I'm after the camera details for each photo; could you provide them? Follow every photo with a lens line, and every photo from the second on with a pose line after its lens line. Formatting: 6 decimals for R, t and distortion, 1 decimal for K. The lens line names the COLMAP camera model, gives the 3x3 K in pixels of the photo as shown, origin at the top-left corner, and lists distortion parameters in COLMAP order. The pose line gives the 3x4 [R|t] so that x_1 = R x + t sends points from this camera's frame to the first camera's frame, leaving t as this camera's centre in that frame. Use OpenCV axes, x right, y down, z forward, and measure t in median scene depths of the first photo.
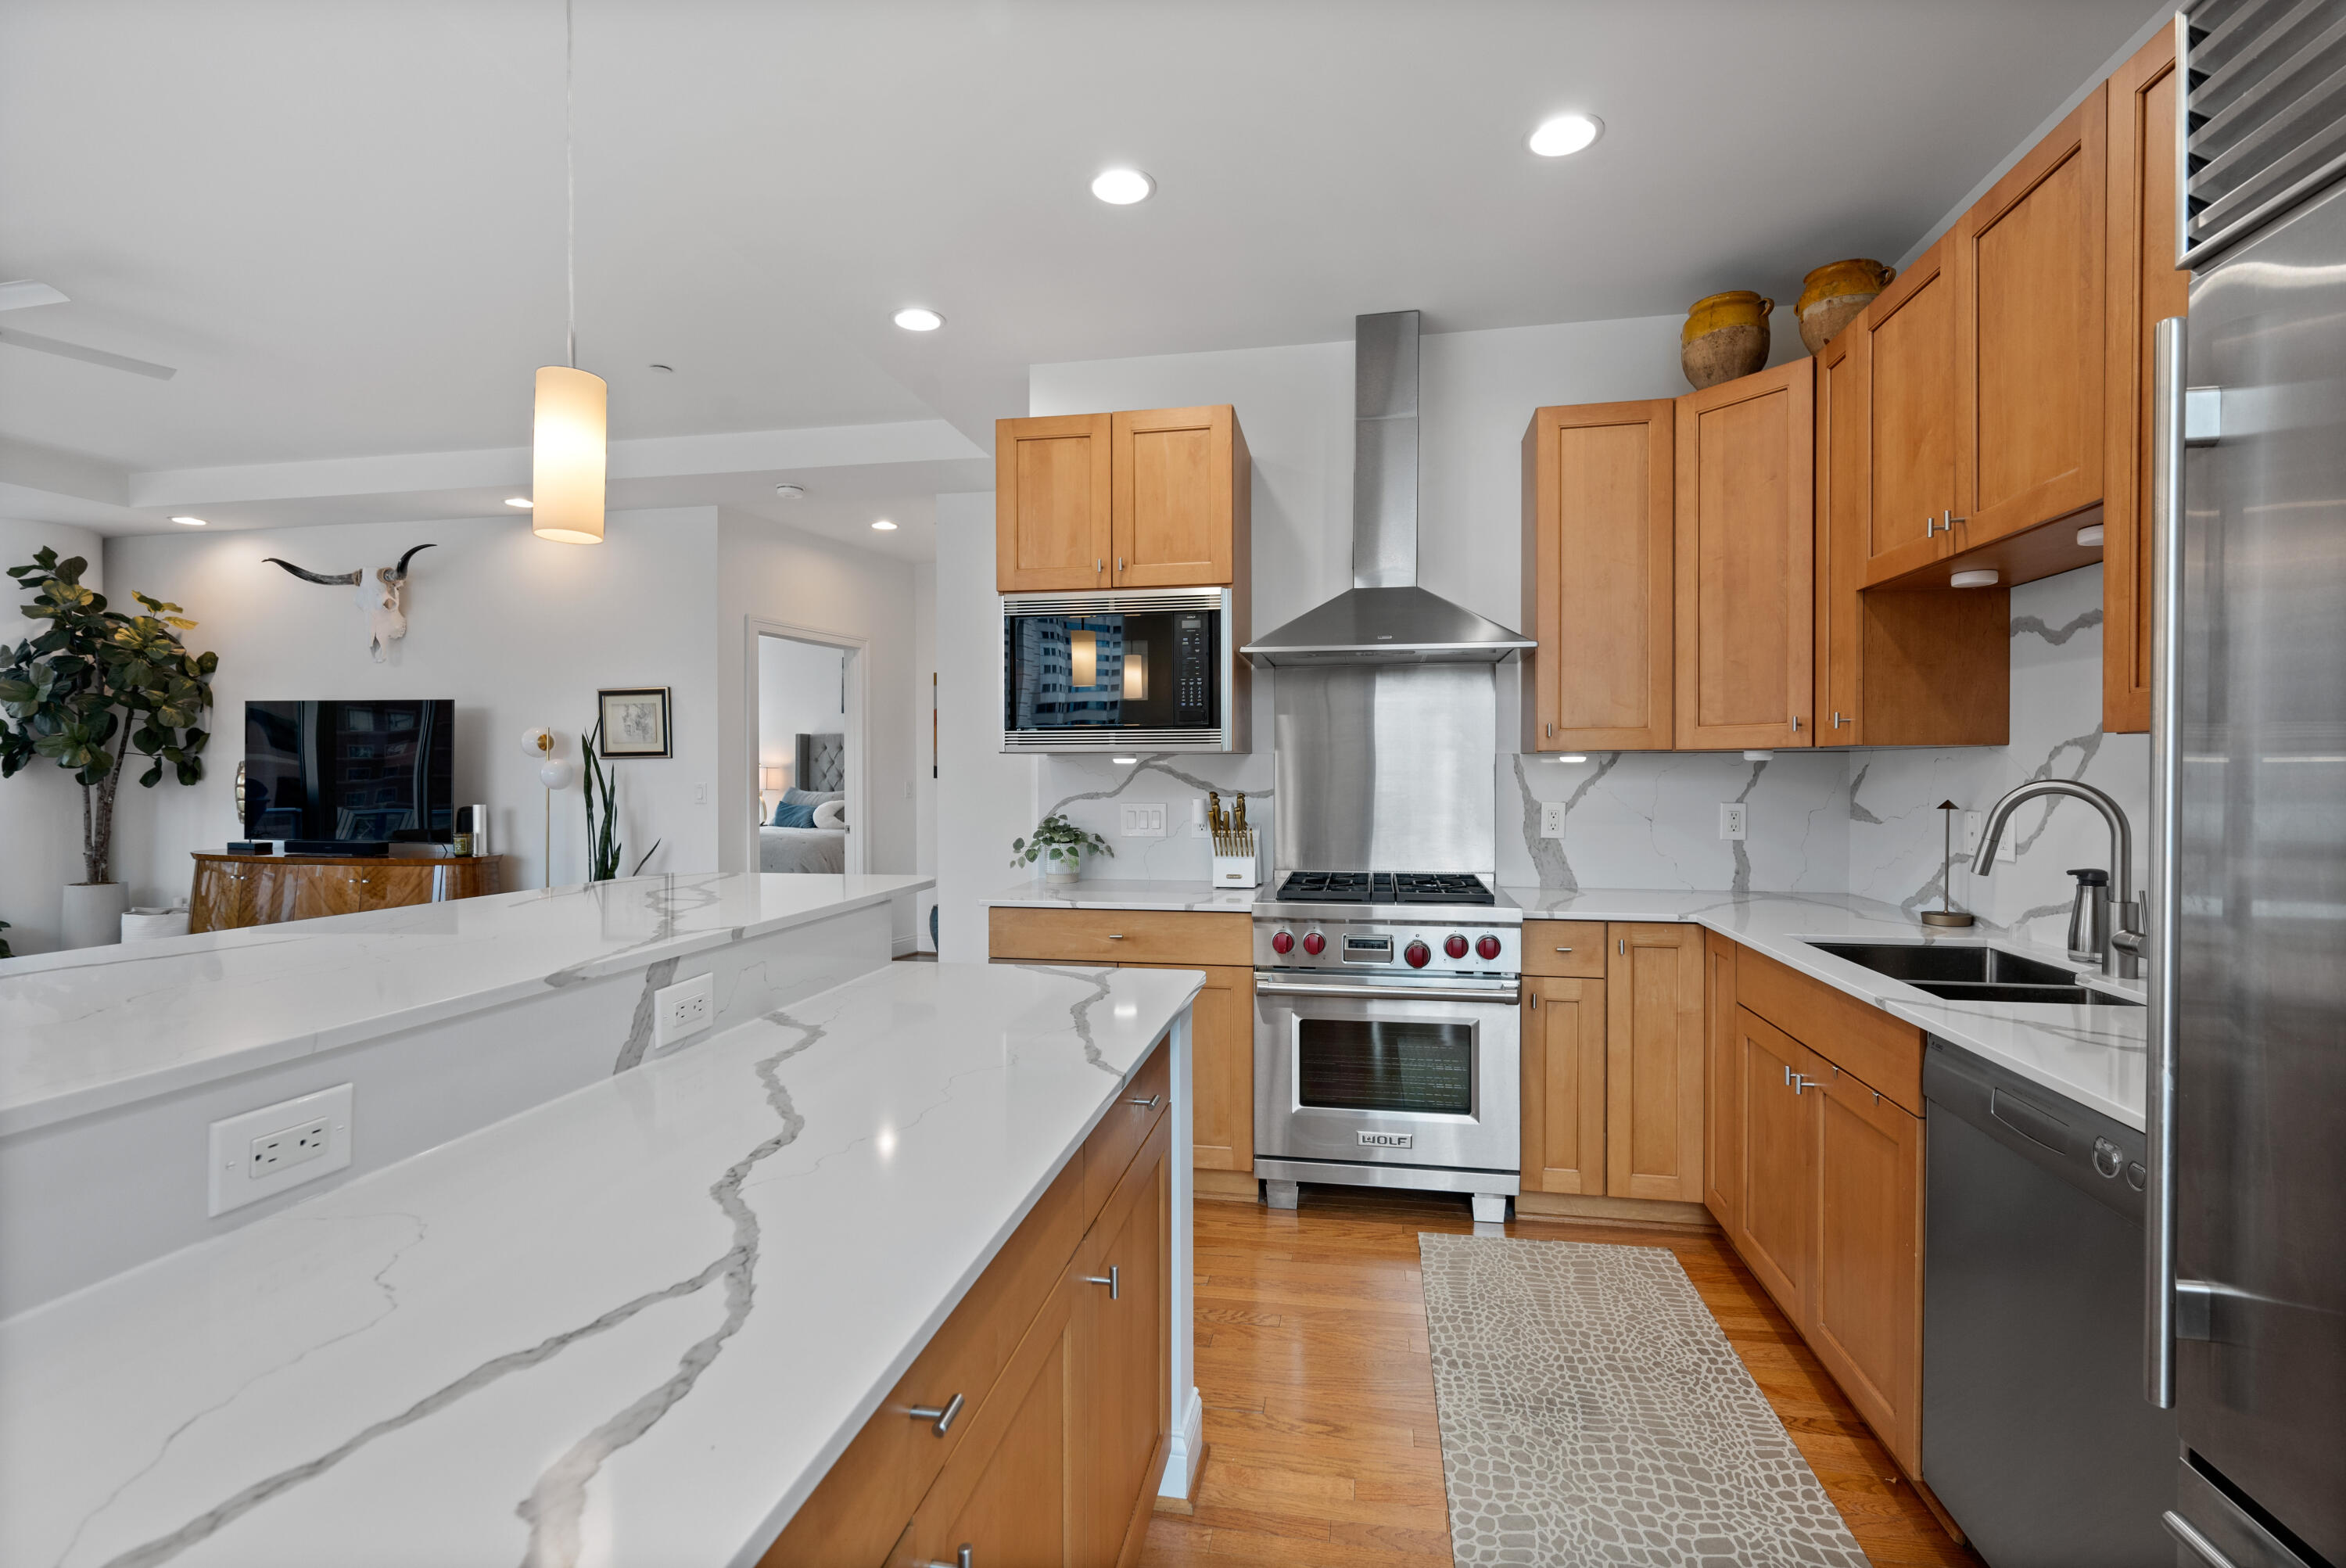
lens RADIAL K [[1043.6, 0, 1176.0], [0, 1043.6, 786.4], [0, 0, 1]] dist [-0.000621, 0.000059]
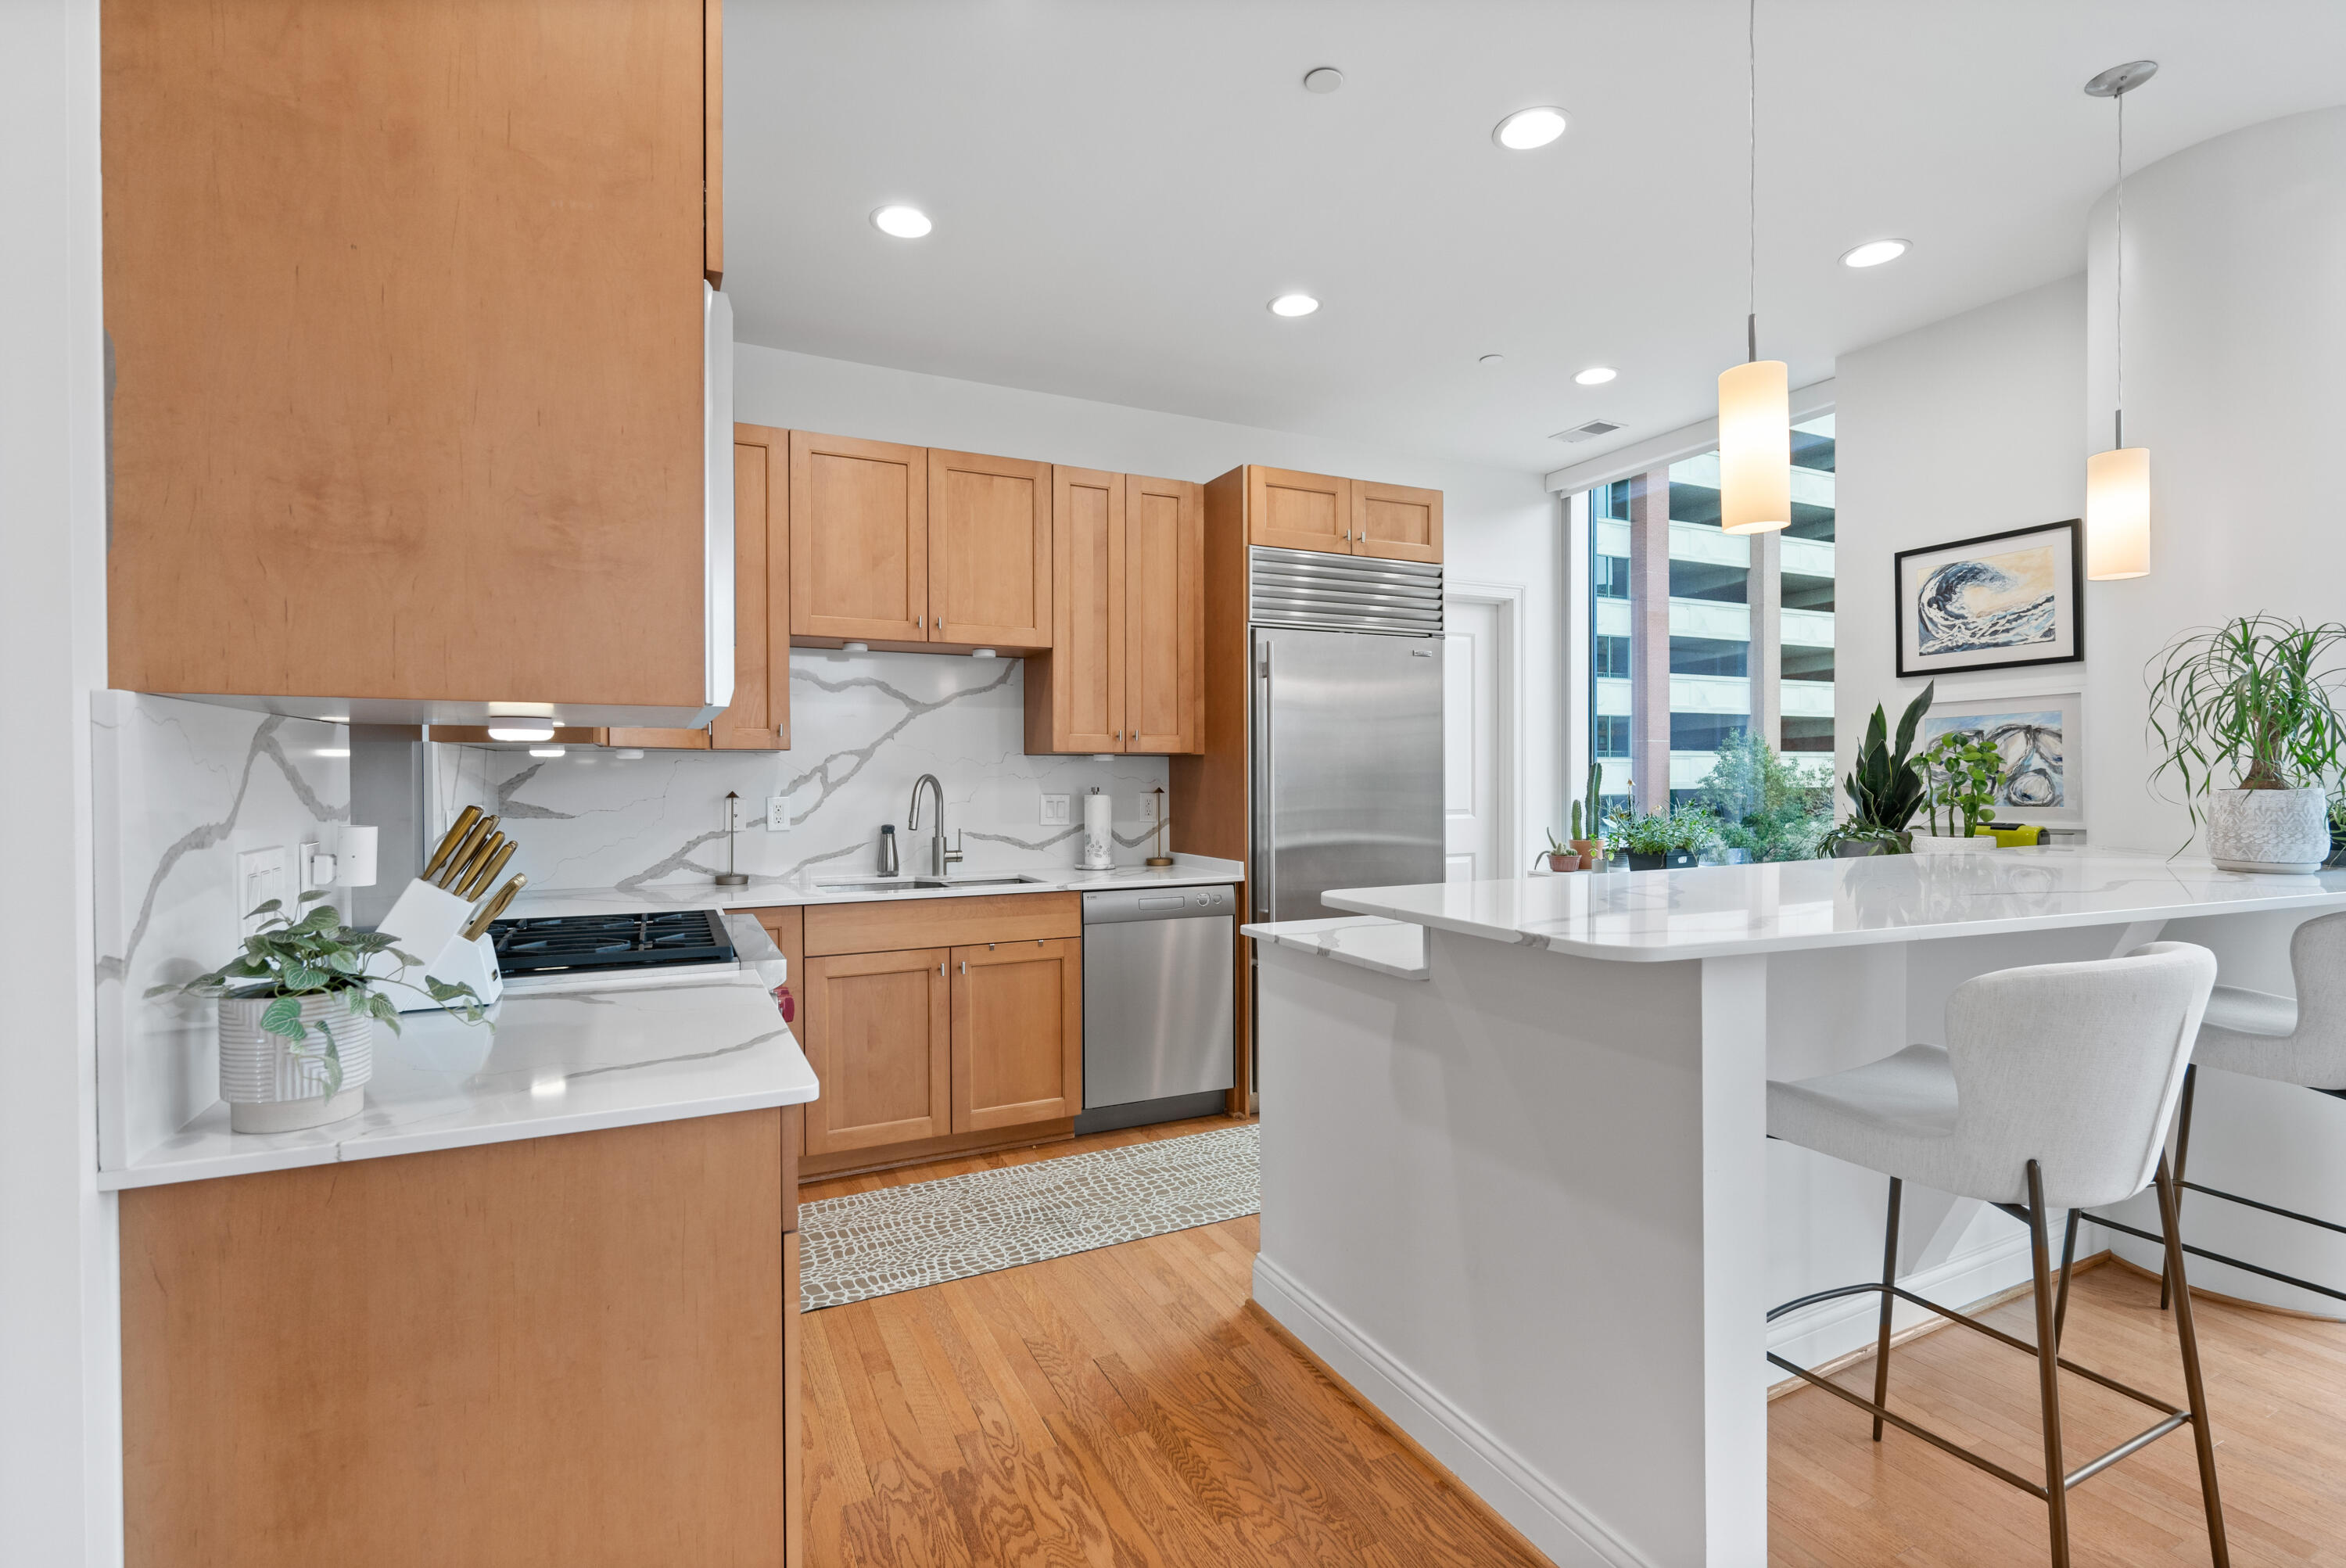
lens RADIAL K [[1043.6, 0, 1177.6], [0, 1043.6, 780.7], [0, 0, 1]] dist [-0.000621, 0.000059]
pose [[-0.592300, -0.003098, 0.805711, -0.885086], [0.010247, 0.999883, 0.011377, -0.013510], [-0.805652, 0.014995, -0.592199, 1.709613]]
